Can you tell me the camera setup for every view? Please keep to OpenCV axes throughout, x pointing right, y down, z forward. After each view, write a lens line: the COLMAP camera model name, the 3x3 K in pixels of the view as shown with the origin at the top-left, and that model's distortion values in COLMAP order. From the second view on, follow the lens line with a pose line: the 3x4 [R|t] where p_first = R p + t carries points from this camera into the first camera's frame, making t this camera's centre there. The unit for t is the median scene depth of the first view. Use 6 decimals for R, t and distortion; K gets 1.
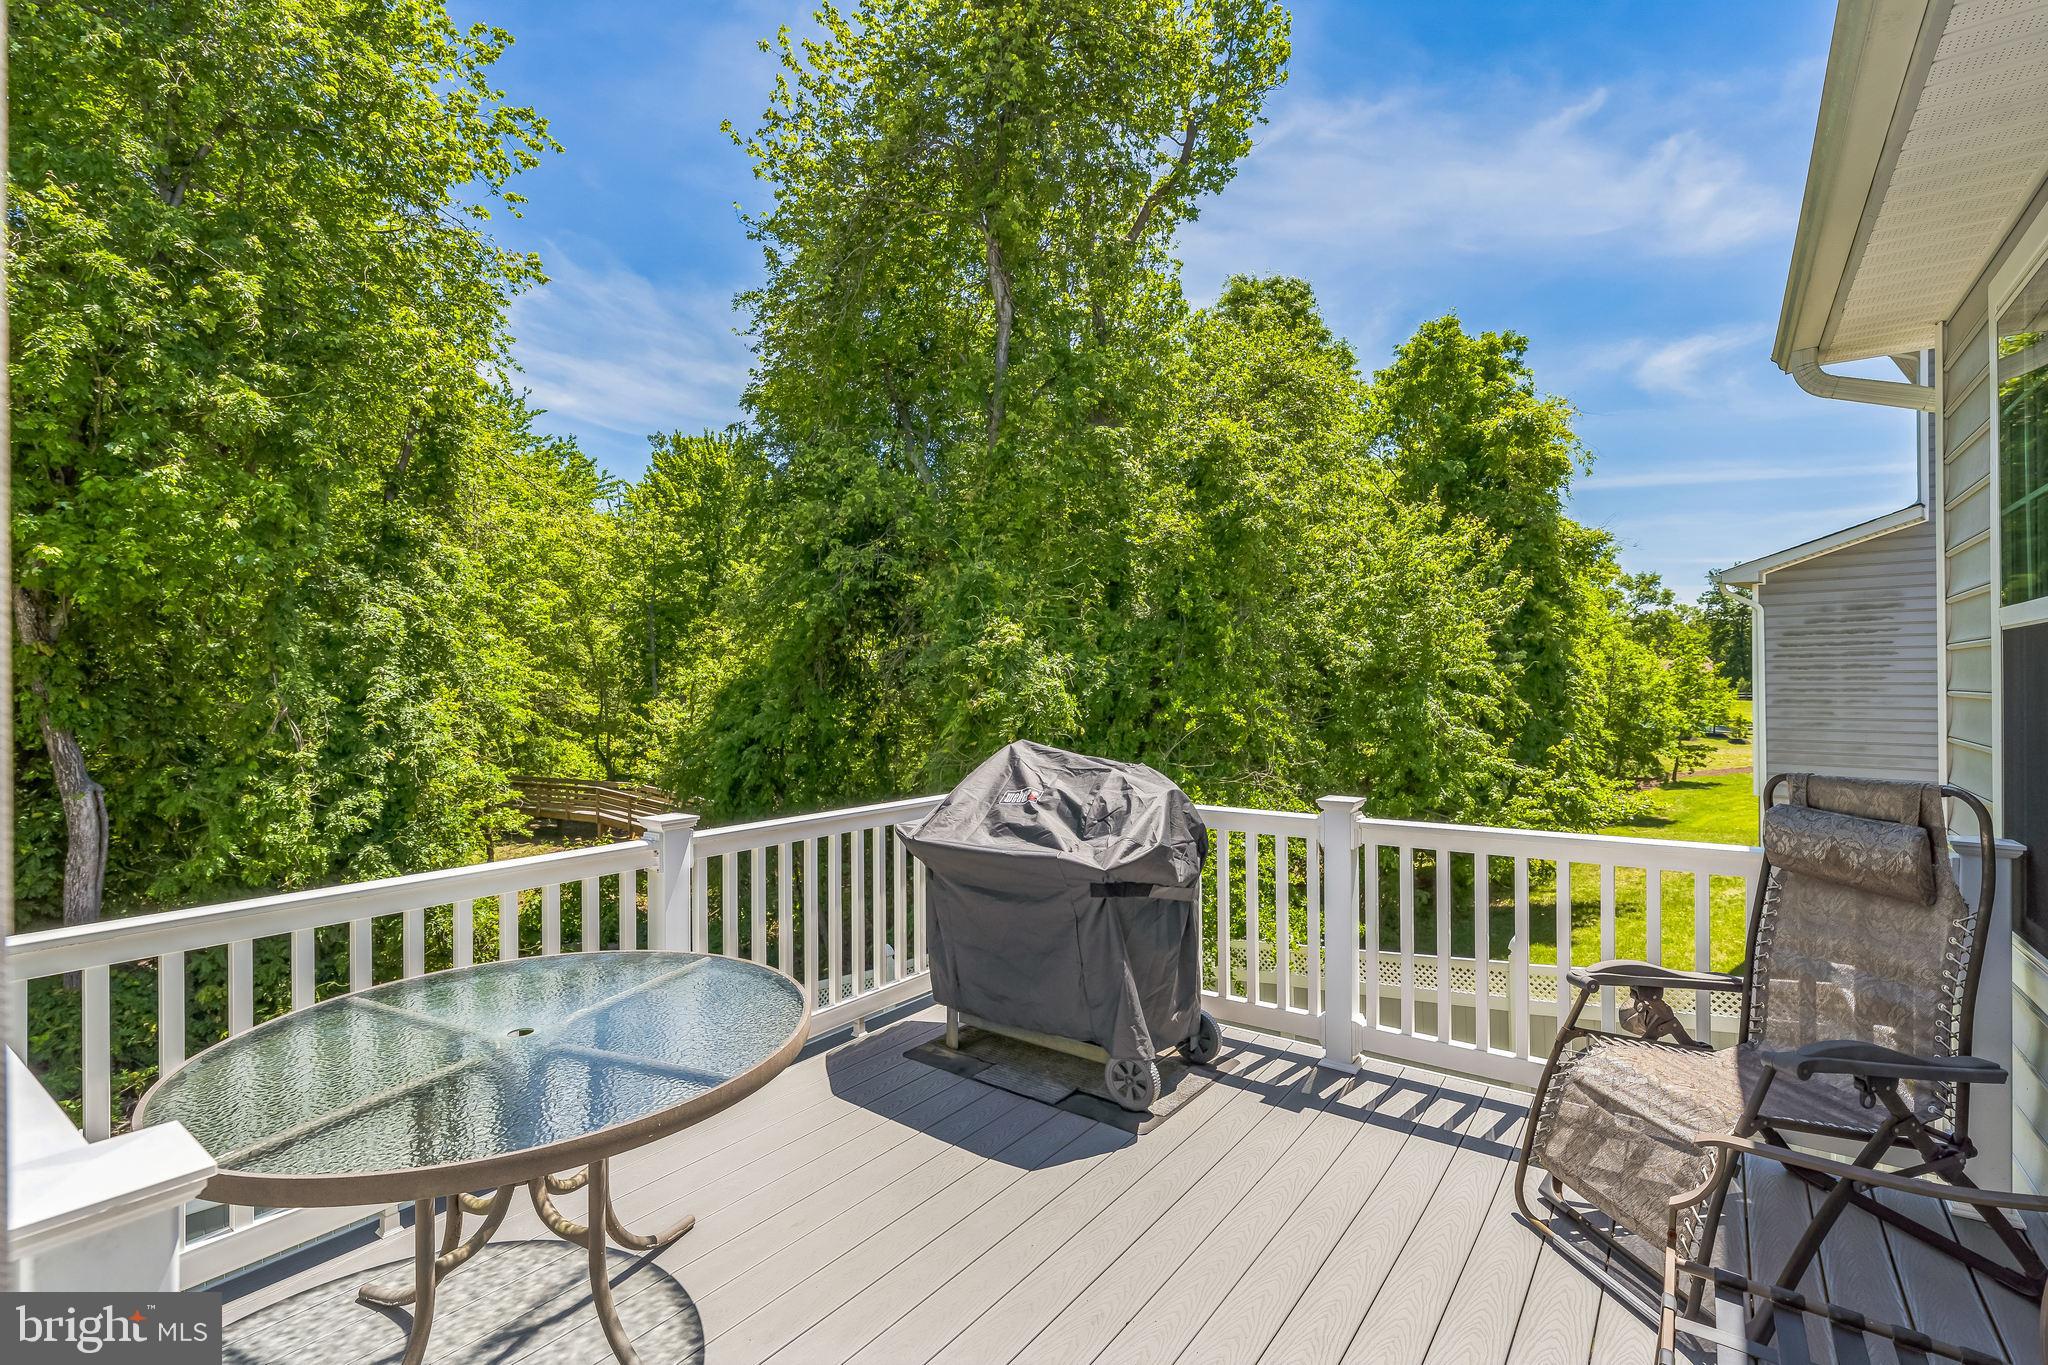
lens RADIAL K [[919.8, 0, 1028.4], [0, 919.8, 681.4], [0, 0, 1]] dist [-0.001191, -0.000026]
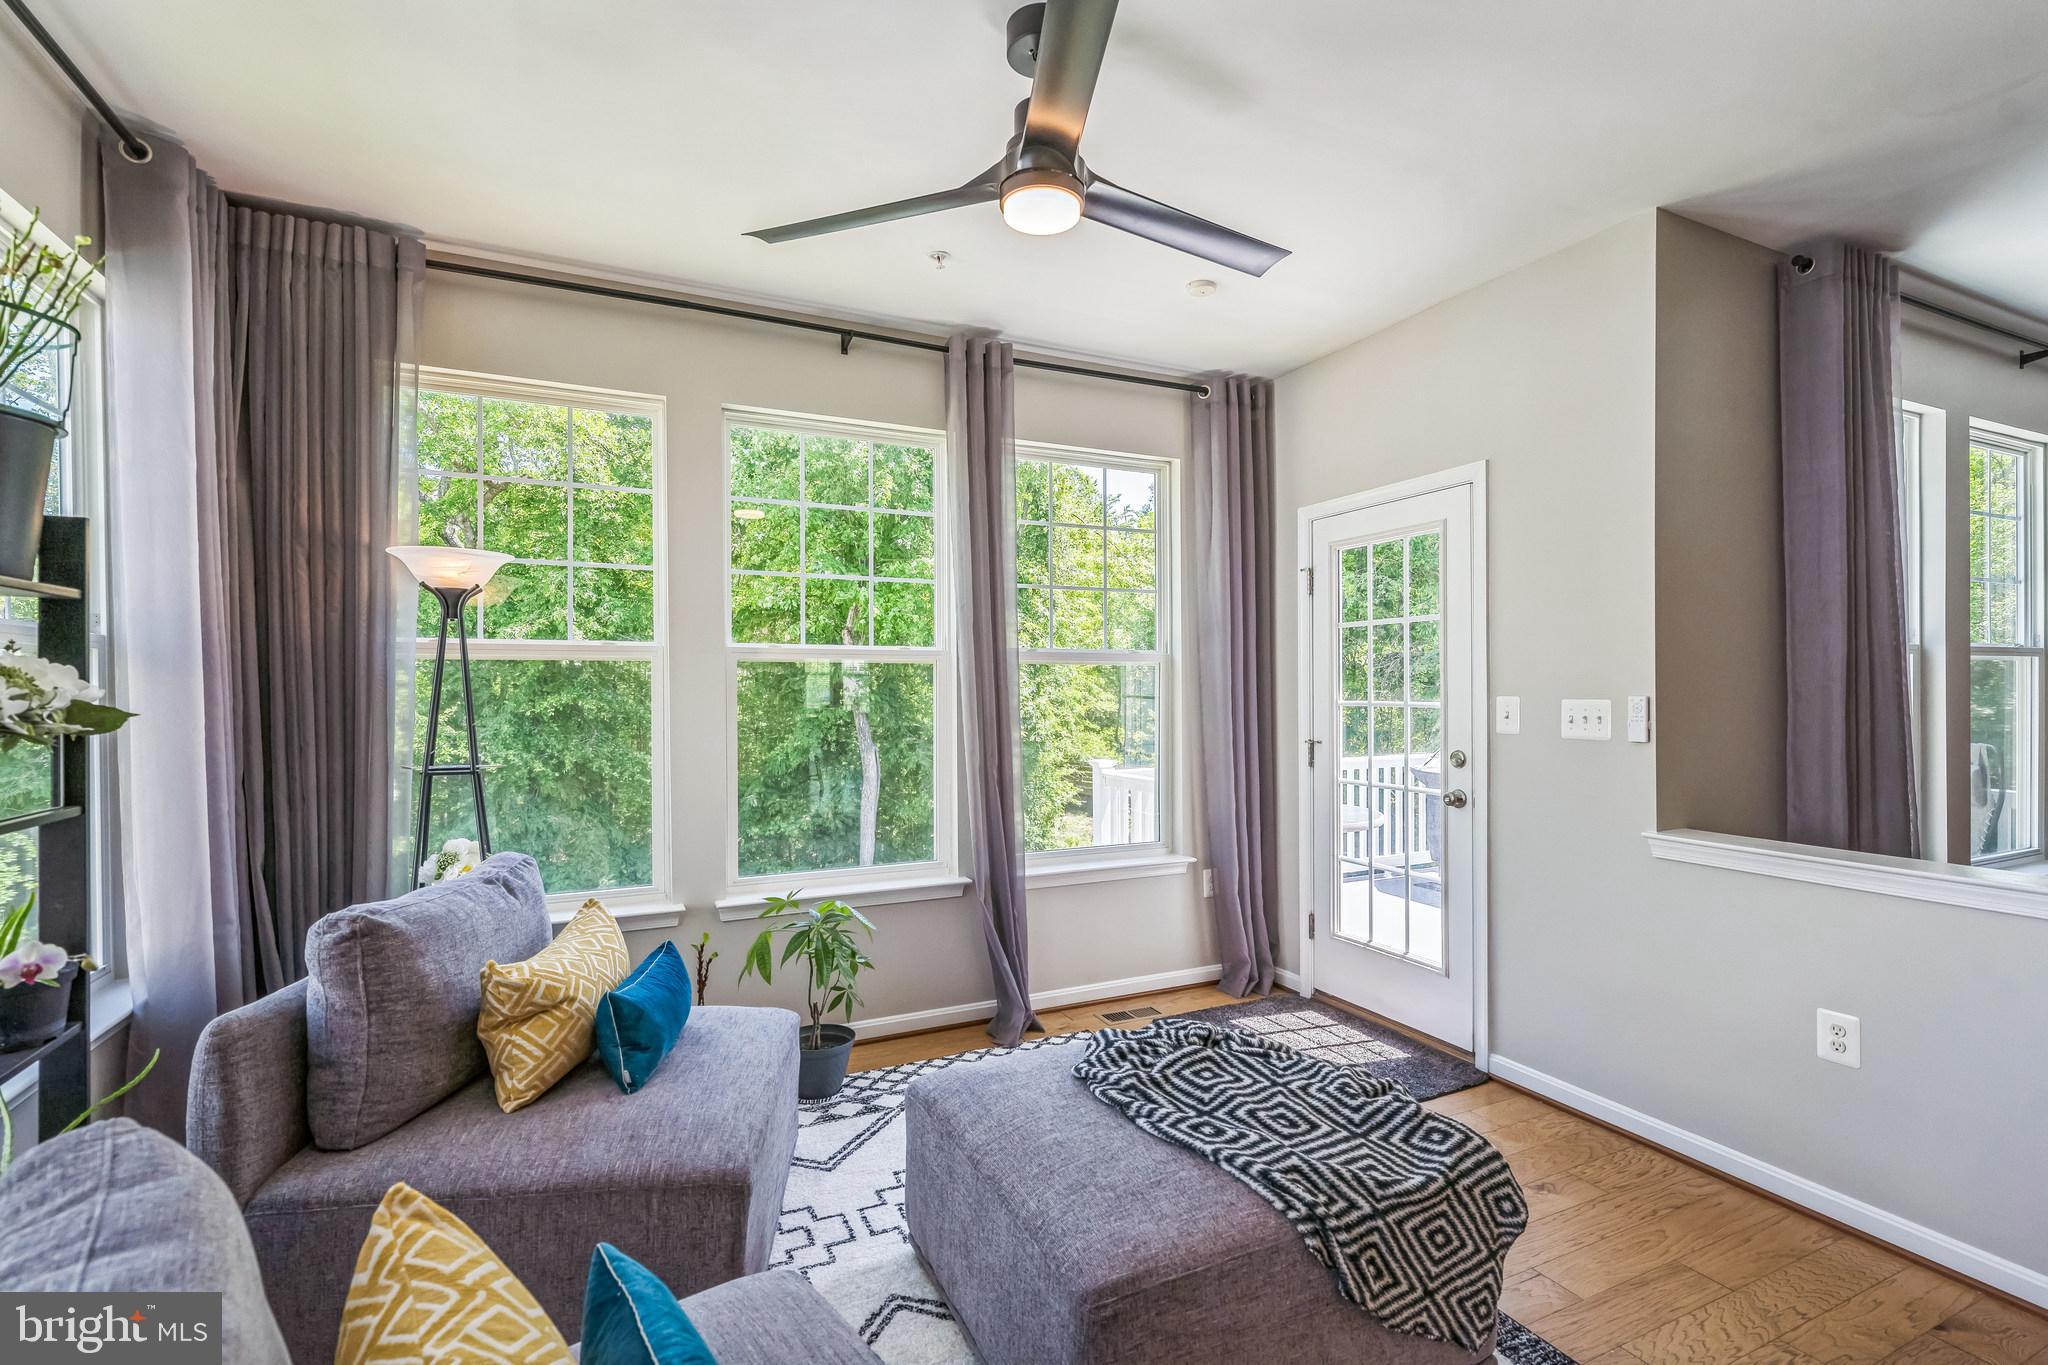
lens RADIAL K [[919.8, 0, 1036.1], [0, 919.8, 686.3], [0, 0, 1]] dist [-0.001191, -0.000026]
pose [[0.877177, 0.003256, -0.480157, 0.015198], [-0.000778, 0.999985, 0.005360, -0.002445], [0.480167, -0.004327, 0.877166, -0.169028]]
